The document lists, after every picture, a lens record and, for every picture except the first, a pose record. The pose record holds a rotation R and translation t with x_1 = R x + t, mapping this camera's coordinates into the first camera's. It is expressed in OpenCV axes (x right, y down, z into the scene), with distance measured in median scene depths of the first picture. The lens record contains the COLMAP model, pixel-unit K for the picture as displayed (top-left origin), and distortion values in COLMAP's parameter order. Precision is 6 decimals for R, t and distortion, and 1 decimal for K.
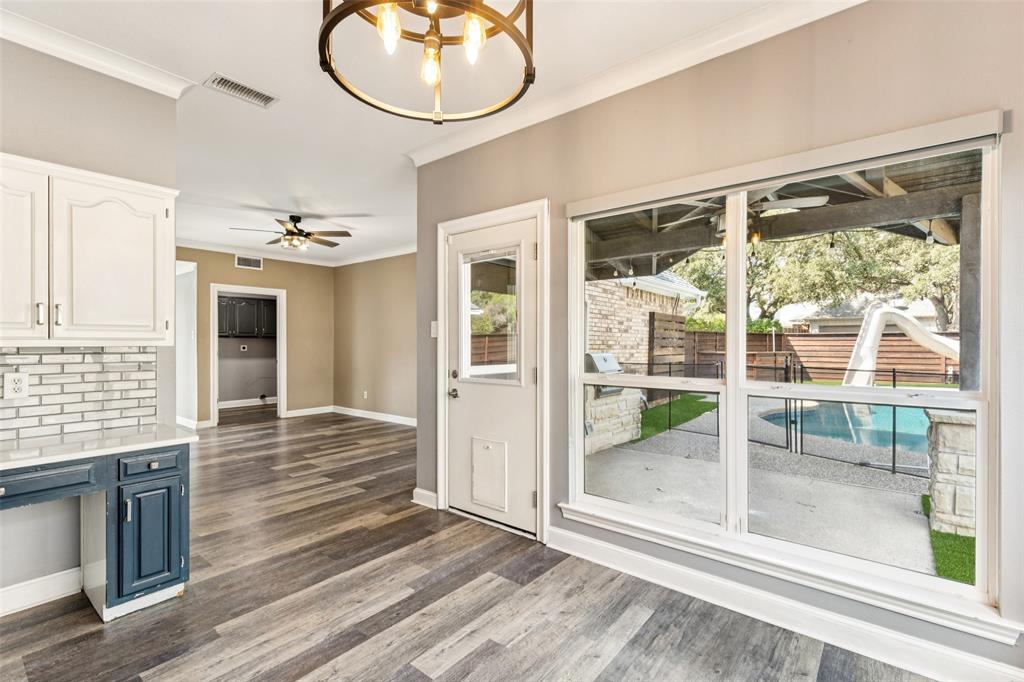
lens RADIAL K [[464.9, 0, 524.5], [0, 464.9, 340.6], [0, 0, 1]] dist [0.025011, 0.000436]
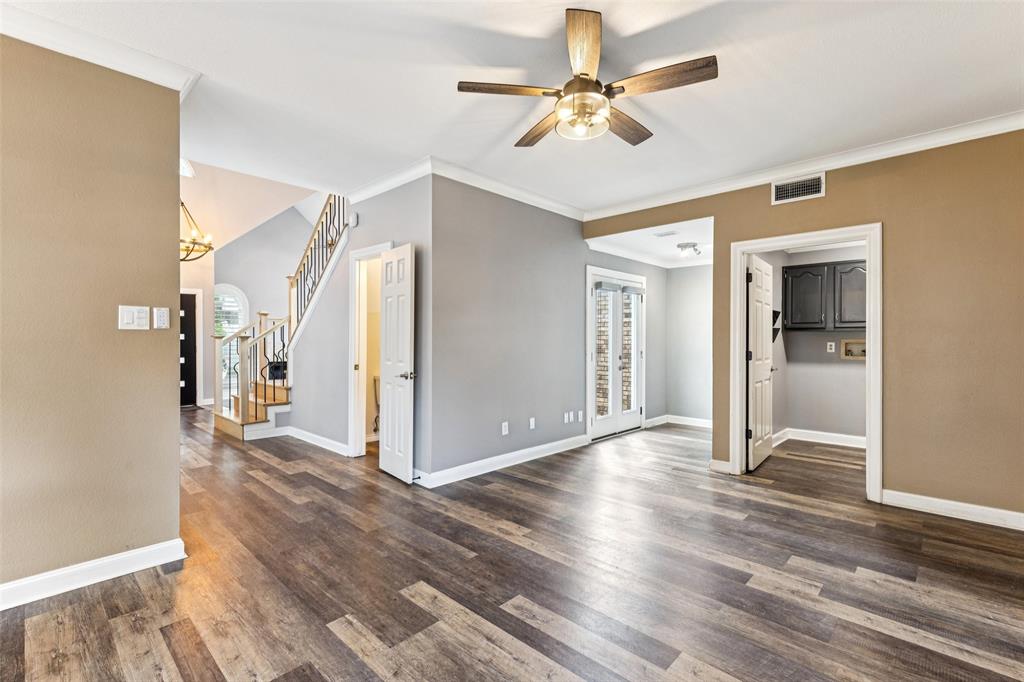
lens RADIAL K [[464.9, 0, 524.5], [0, 464.9, 340.6], [0, 0, 1]] dist [0.025011, 0.000436]
pose [[-0.067858, 0.004514, -0.997685, -0.026101], [-0.001153, 0.999989, 0.004603, 0.005019], [0.997694, 0.001463, -0.067852, 0.717307]]
